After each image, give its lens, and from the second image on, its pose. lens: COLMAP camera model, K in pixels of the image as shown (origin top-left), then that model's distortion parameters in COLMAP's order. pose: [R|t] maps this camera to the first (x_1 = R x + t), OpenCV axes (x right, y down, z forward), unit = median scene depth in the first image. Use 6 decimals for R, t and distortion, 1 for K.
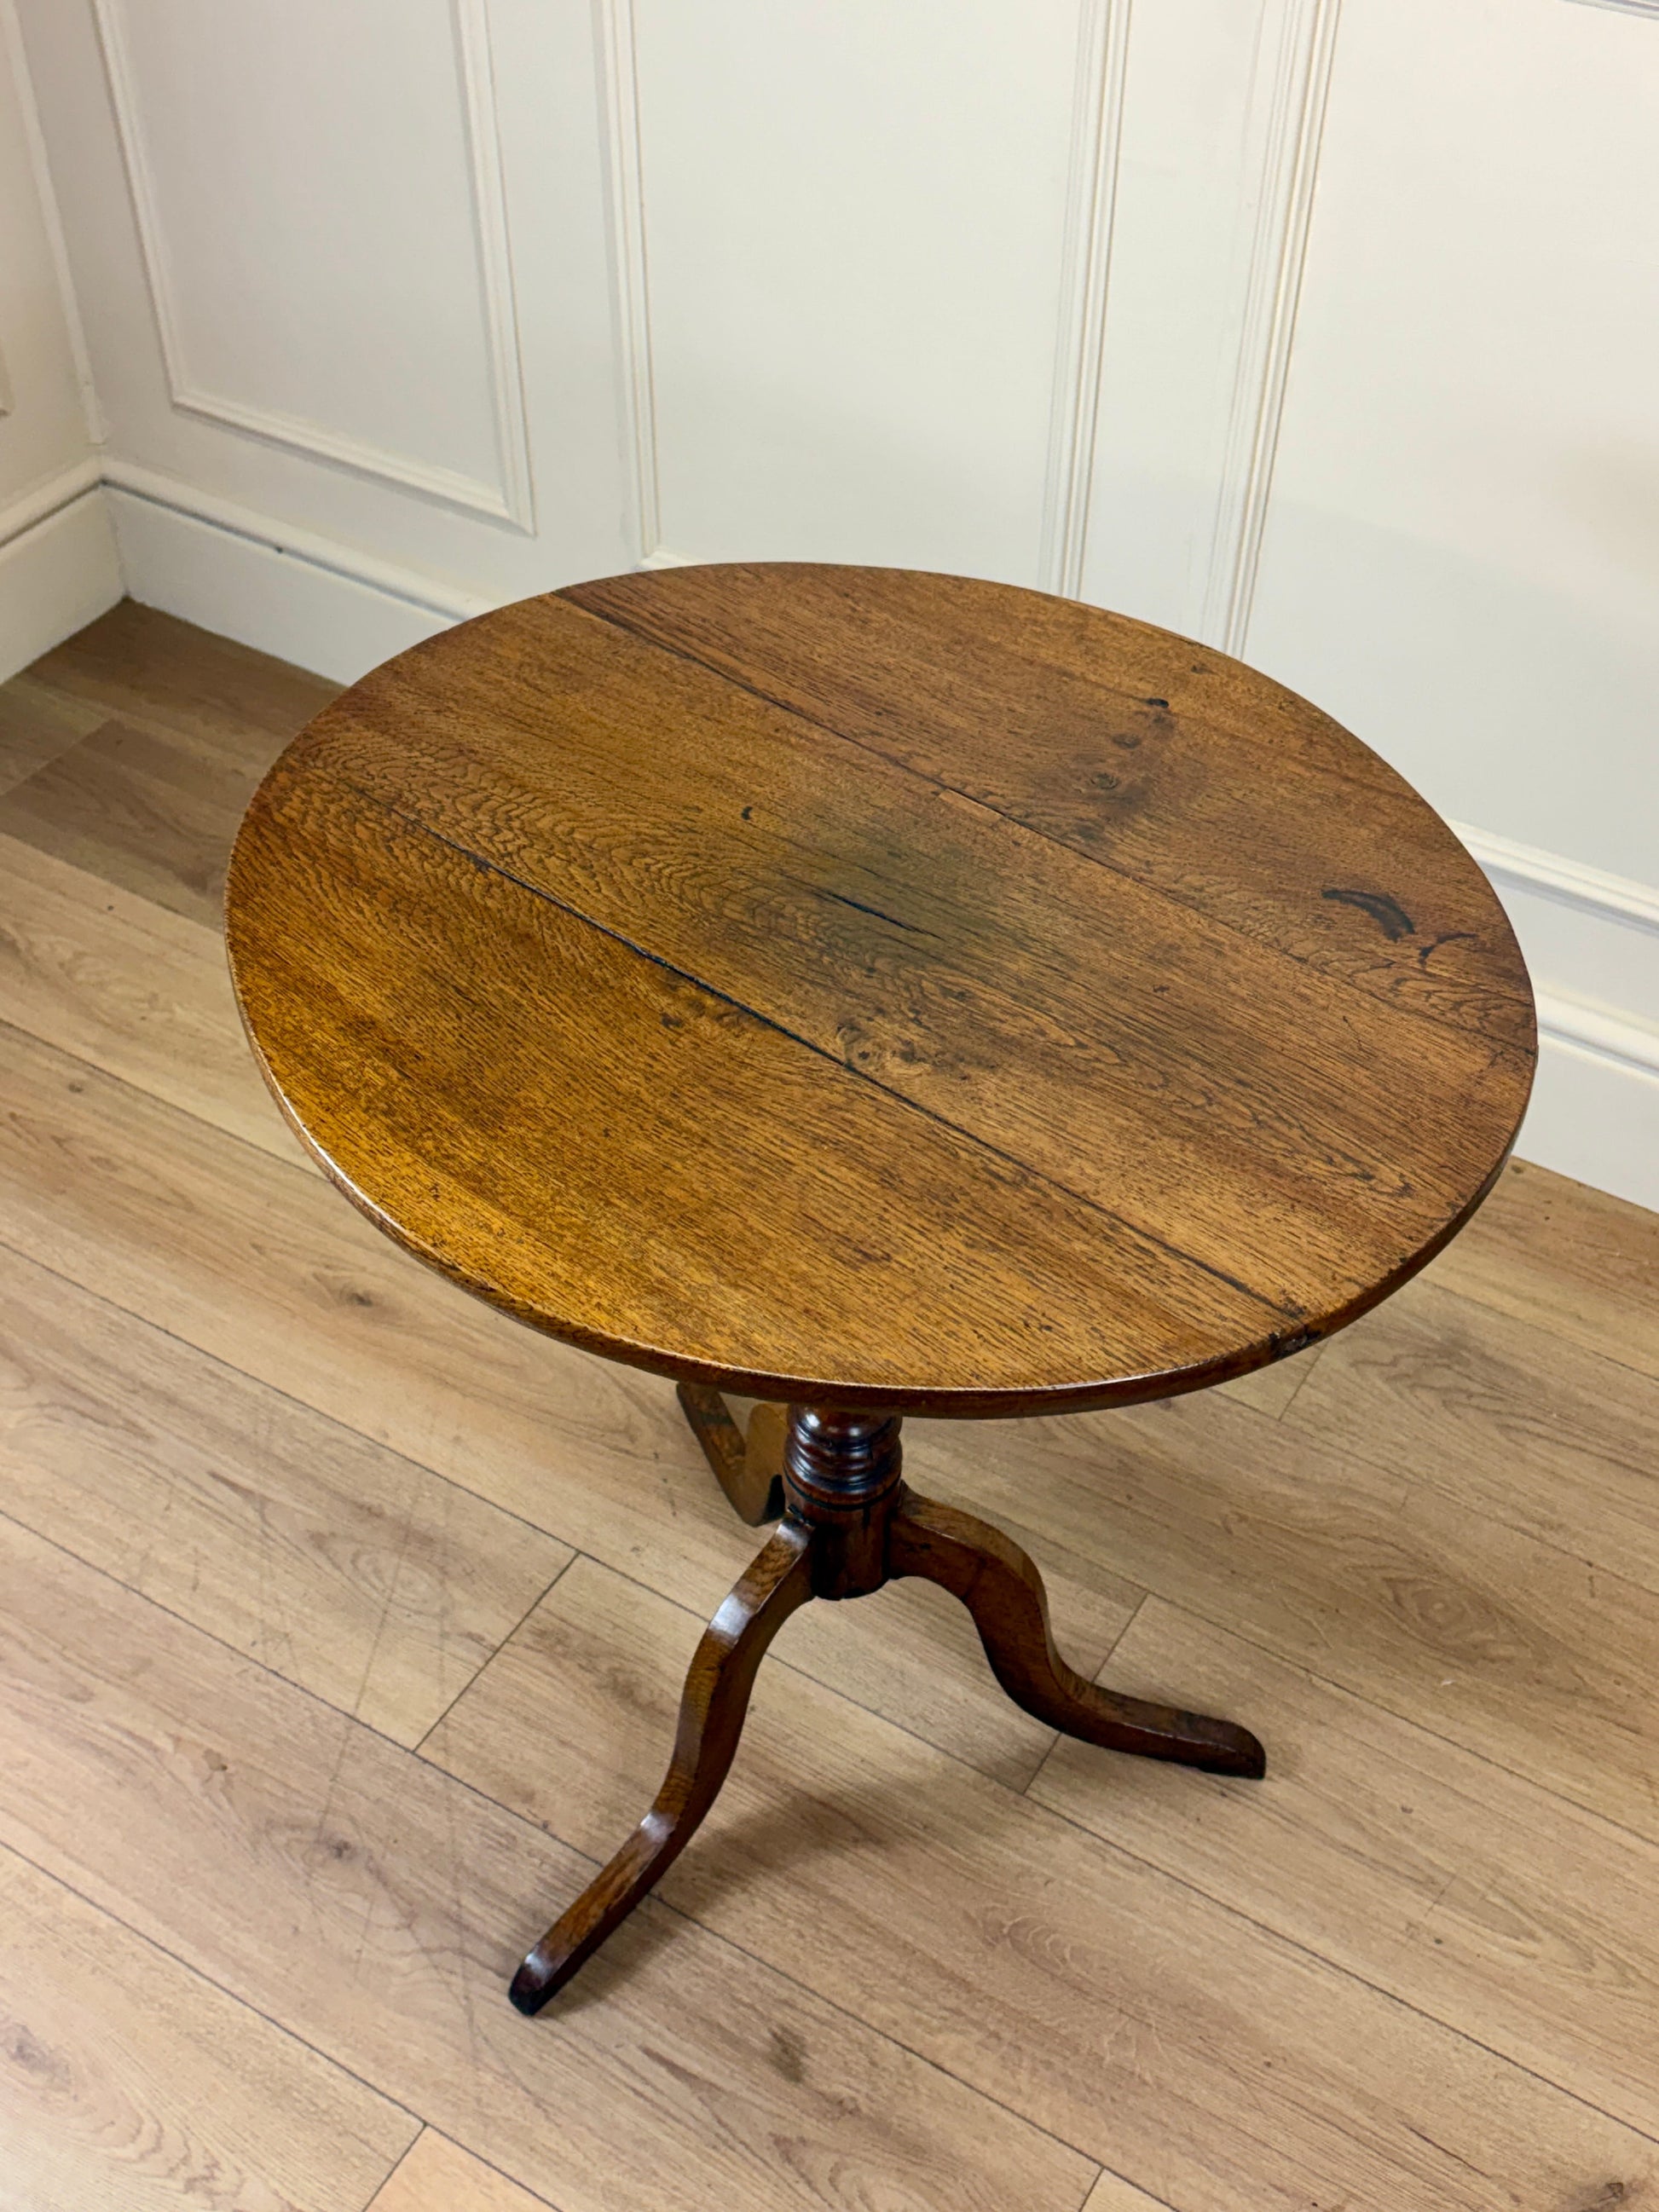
lens RADIAL K [[2504.9, 0, 809.6], [0, 2504.9, 1103.2], [0, 0, 1]] dist [0.025842, 0.000000]
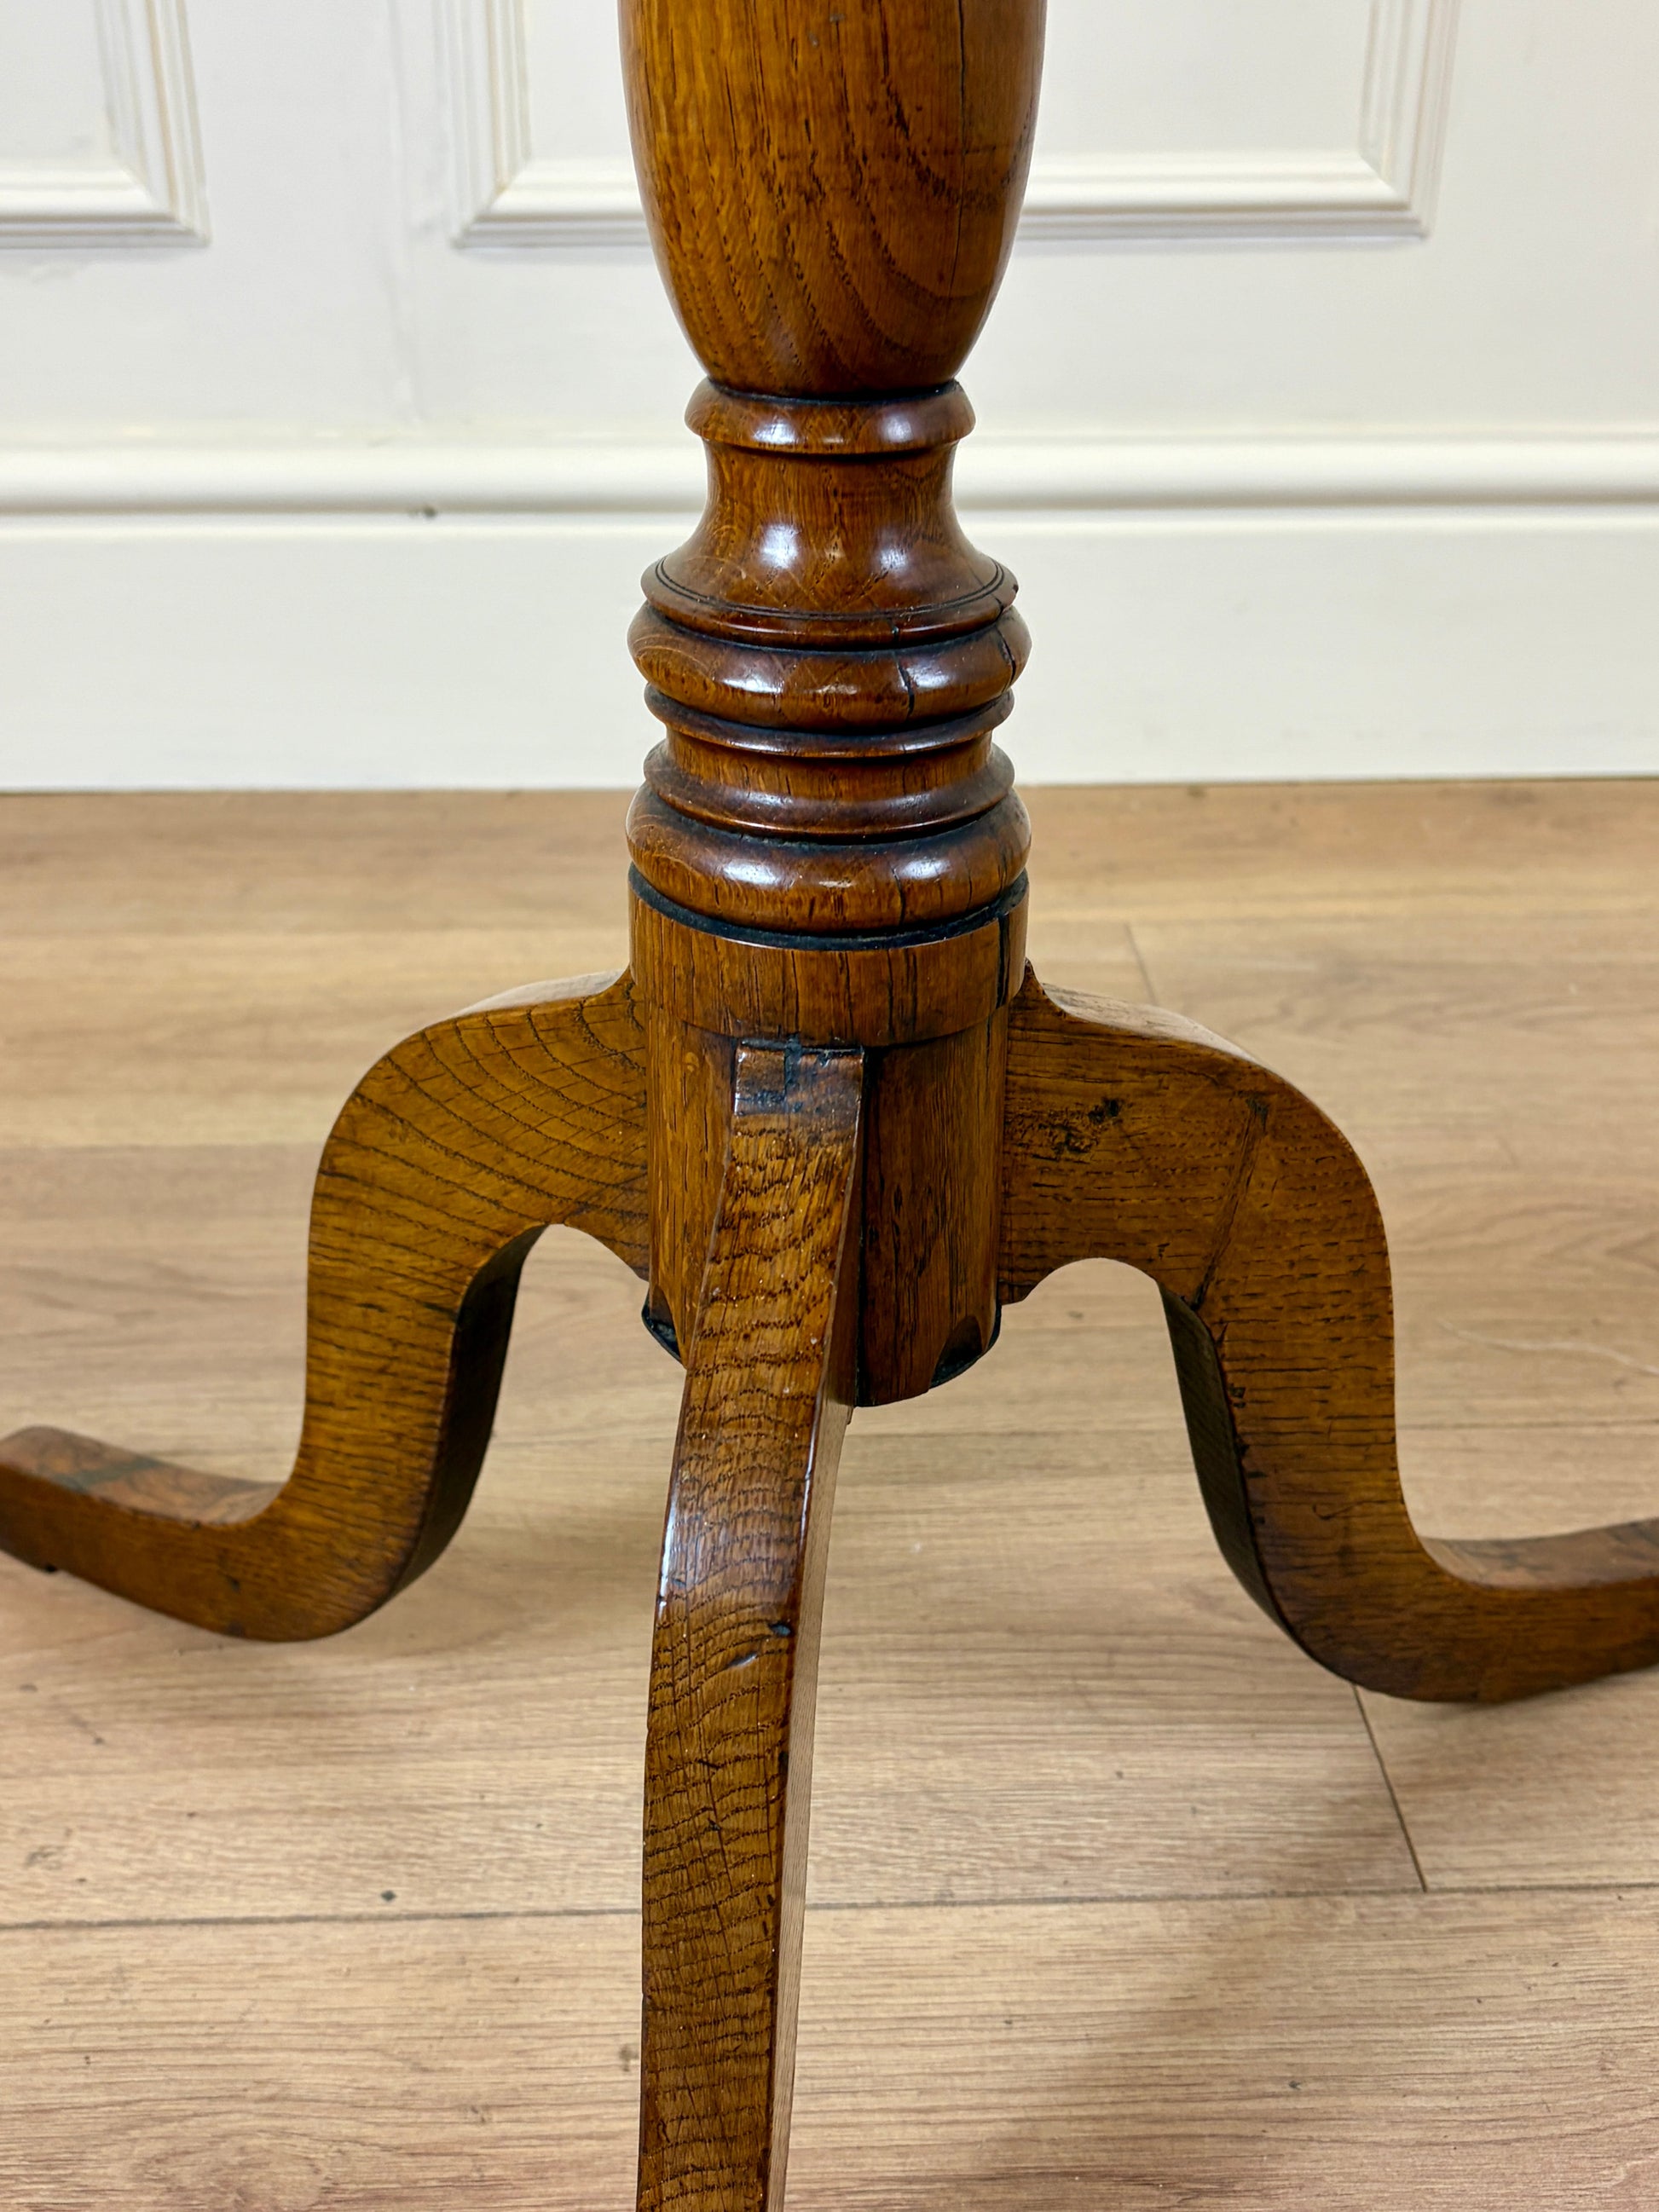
lens RADIAL K [[2504.9, 0, 828.6], [0, 2504.9, 1112.8], [0, 0, 1]] dist [0.025842, 0.000000]
pose [[0.821518, -0.262284, 0.506276, -0.136334], [0.398977, 0.898760, -0.181790, 0.208103], [-0.407340, 0.351336, 0.842993, 0.698108]]
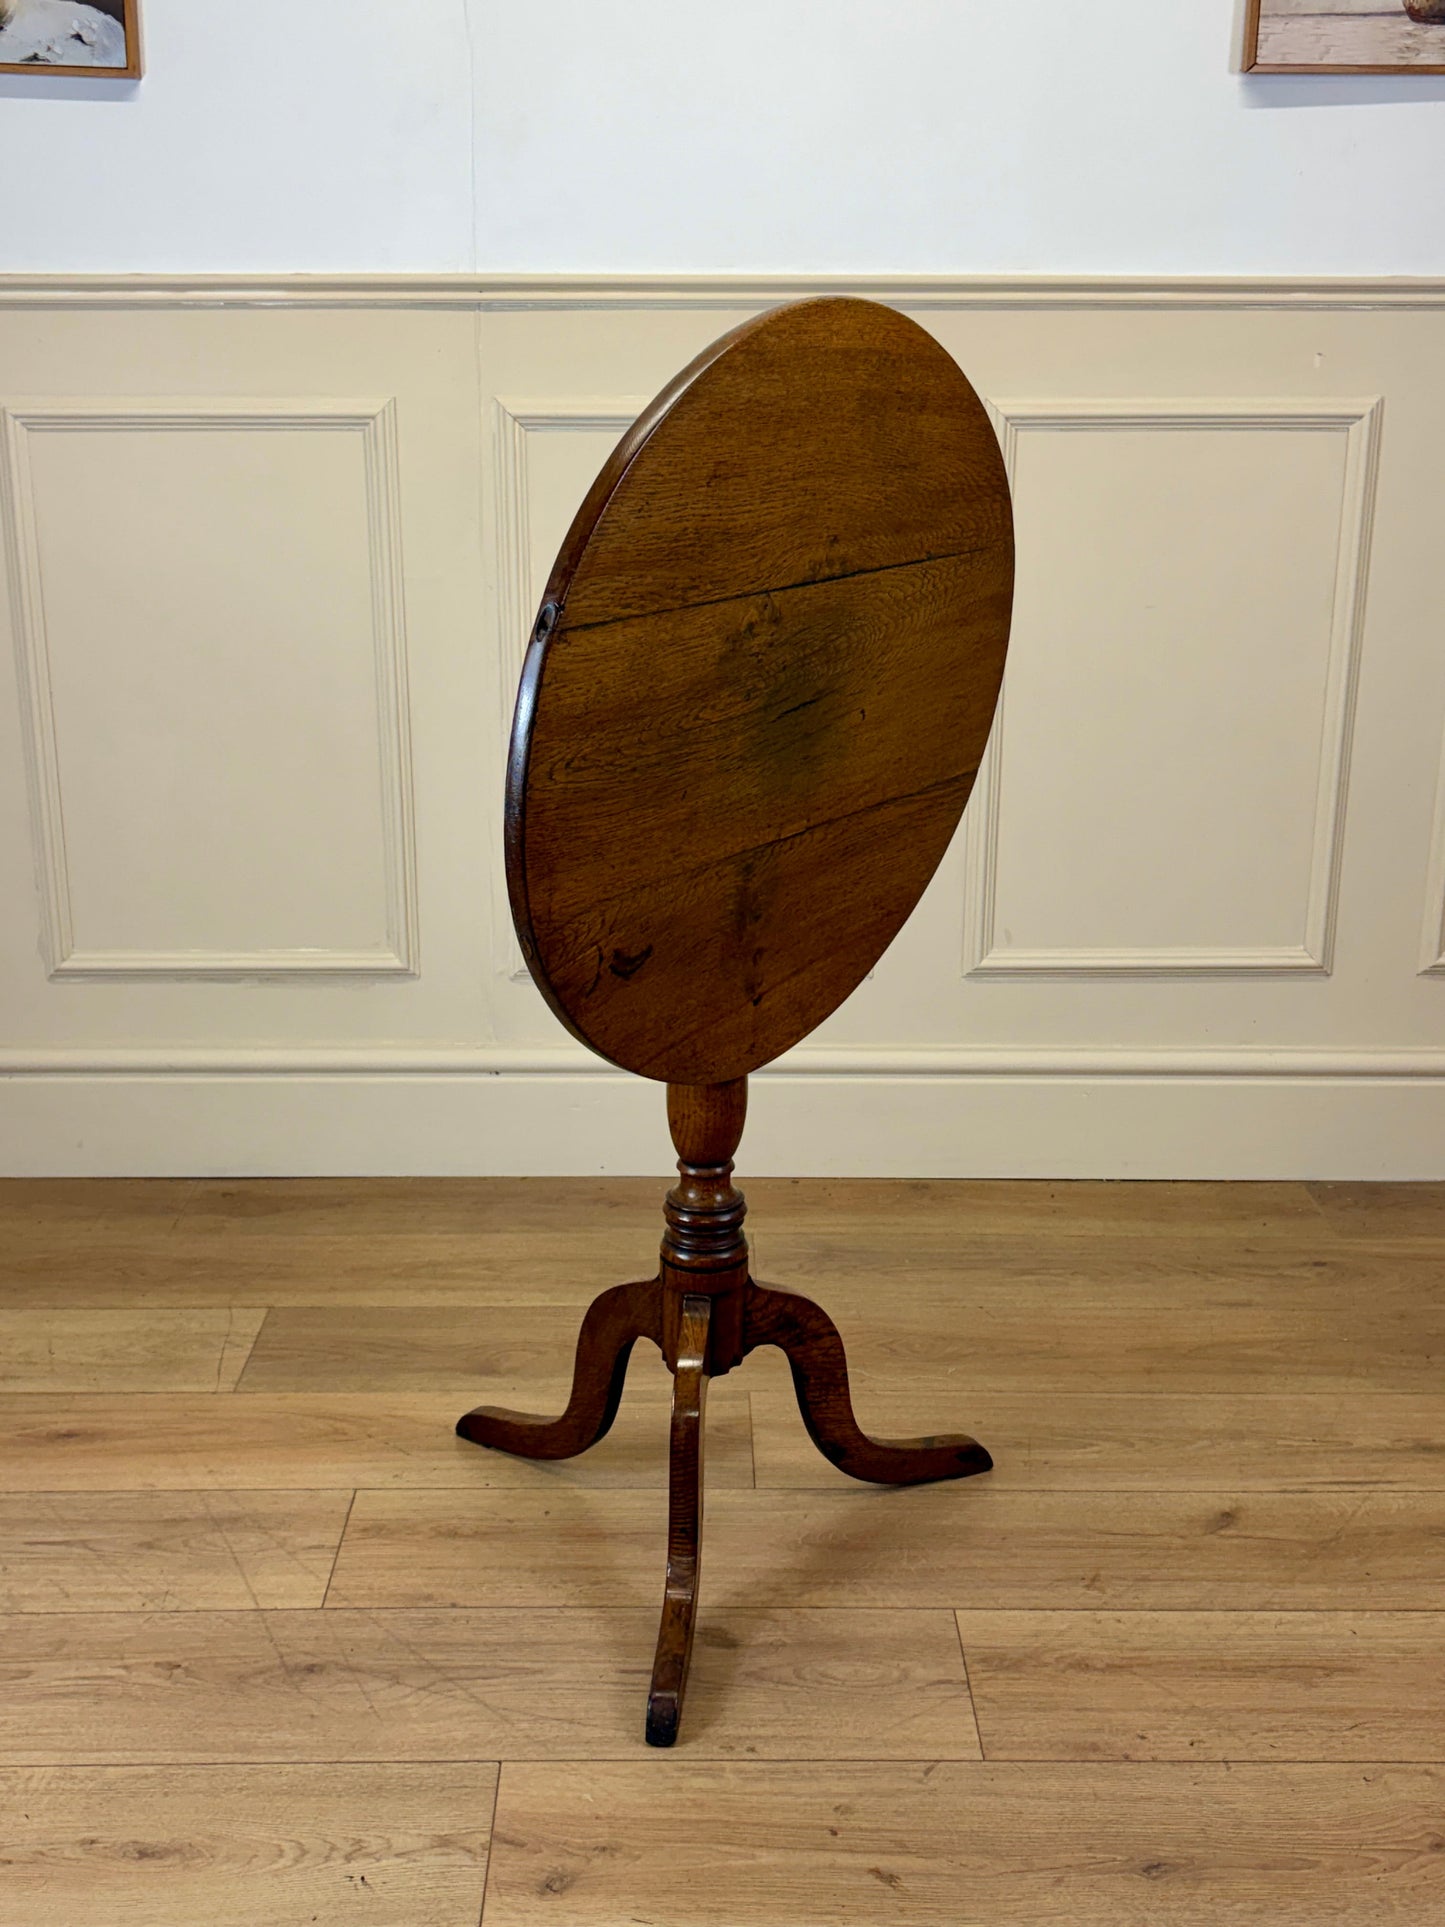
lens RADIAL K [[2182.0, 0, 714.3], [0, 2182.0, 947.0], [0, 0, 1]] dist [0.025842, 0.000000]
pose [[0.839382, -0.144957, 0.523857, -0.518021], [0.379514, 0.846252, -0.373934, 0.464936], [-0.389110, 0.512685, 0.765341, -0.055620]]
